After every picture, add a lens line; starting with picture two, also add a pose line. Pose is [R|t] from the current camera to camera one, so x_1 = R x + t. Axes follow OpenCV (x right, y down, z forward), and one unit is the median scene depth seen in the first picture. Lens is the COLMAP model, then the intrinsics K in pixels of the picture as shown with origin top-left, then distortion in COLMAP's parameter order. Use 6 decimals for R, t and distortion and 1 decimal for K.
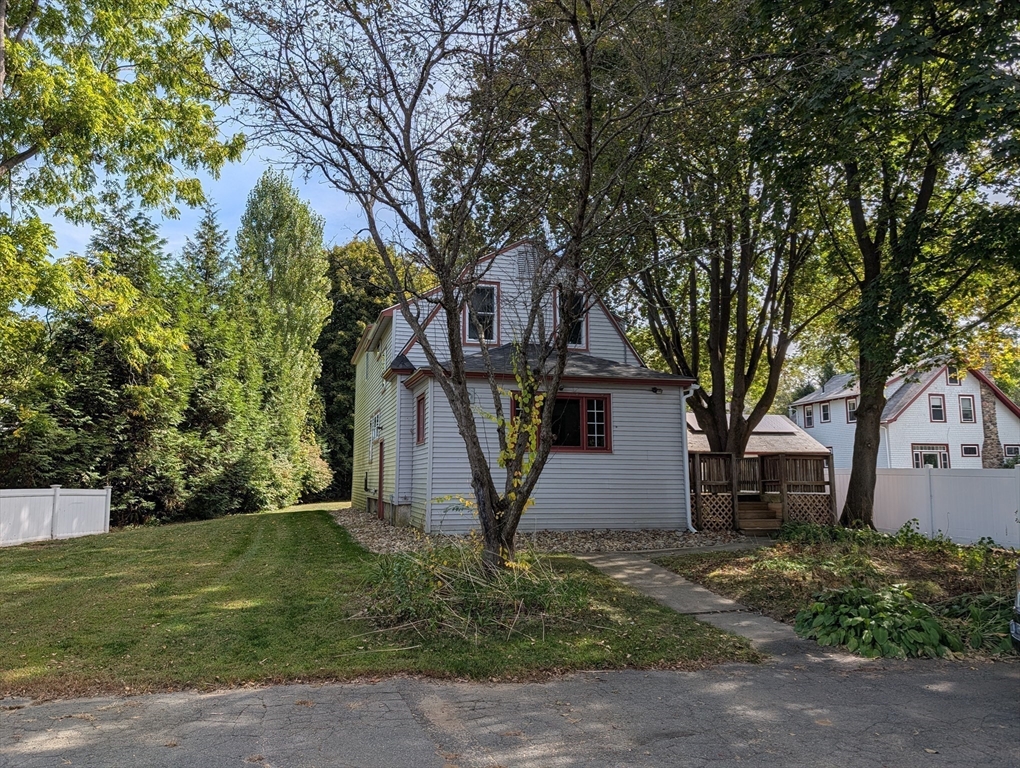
lens RADIAL K [[736.8, 0, 495.3], [0, 736.8, 386.7], [0, 0, 1]] dist [0.045805, -0.066449]
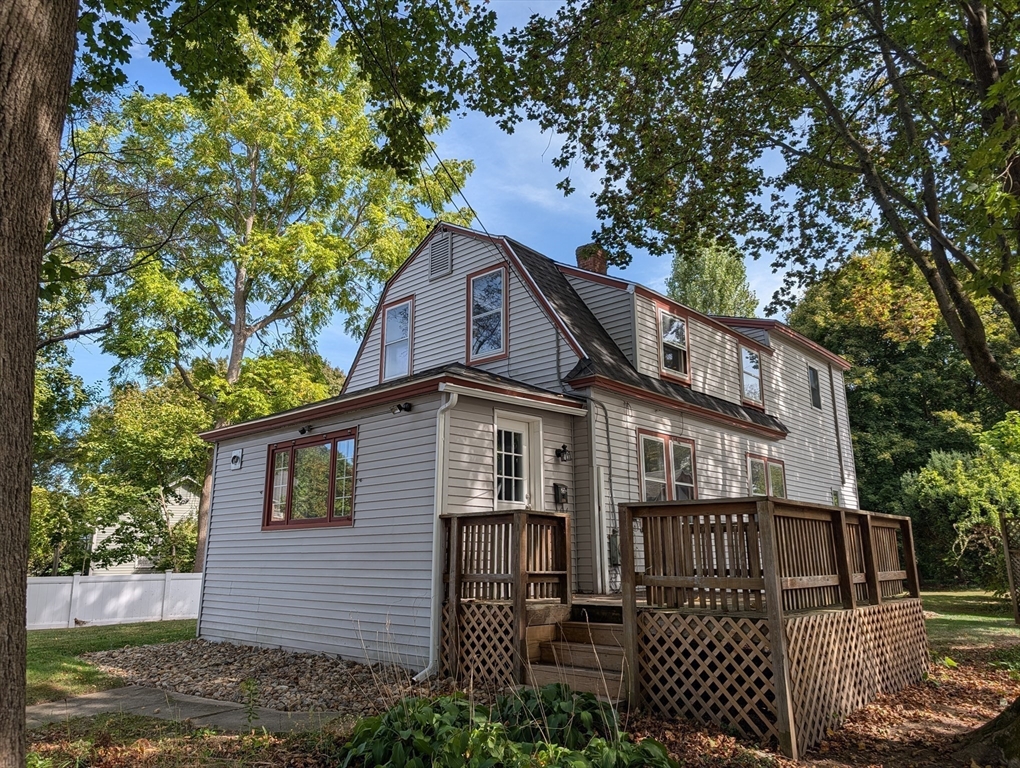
lens RADIAL K [[736.8, 0, 495.3], [0, 736.8, 386.7], [0, 0, 1]] dist [0.045805, -0.066449]
pose [[0.542444, -0.200126, -0.815907, 0.497494], [0.110325, 0.979770, -0.166971, 0.063161], [0.832816, 0.000558, 0.553549, 0.521292]]
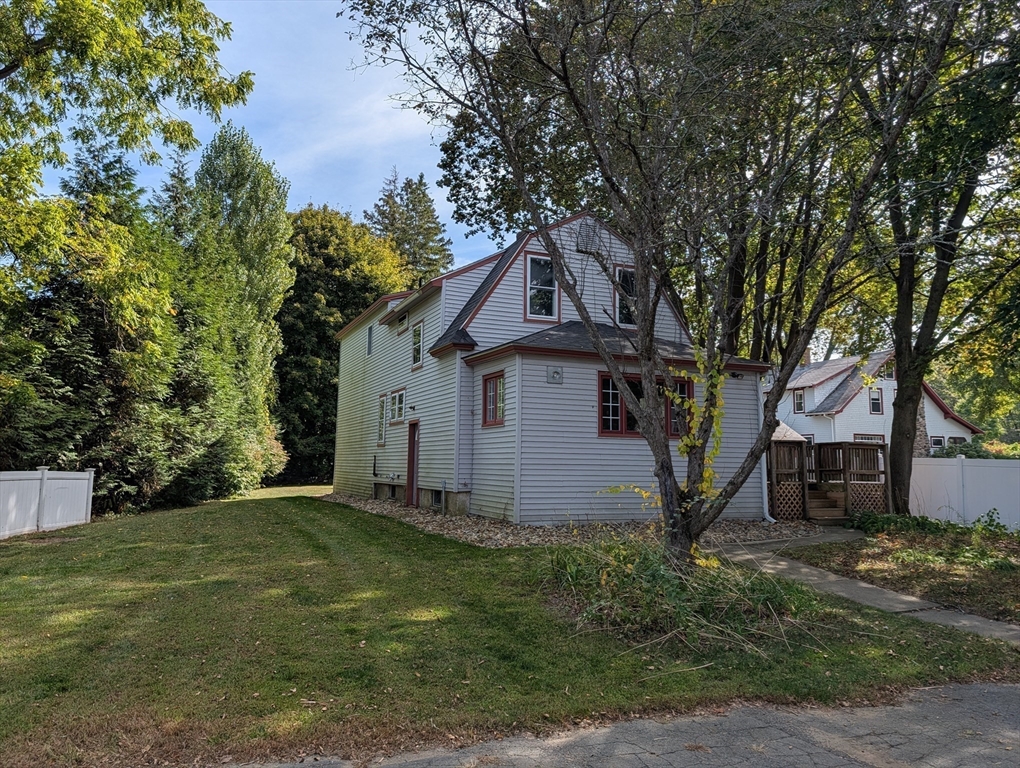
lens RADIAL K [[734.7, 0, 510.0], [0, 734.7, 384.0], [0, 0, 1]] dist [0.045253, -0.057383]
pose [[0.987513, 0.027143, 0.155181, -0.156262], [-0.029898, 0.999433, 0.015452, 0.007181], [-0.154674, -0.019899, 0.987765, 0.065731]]
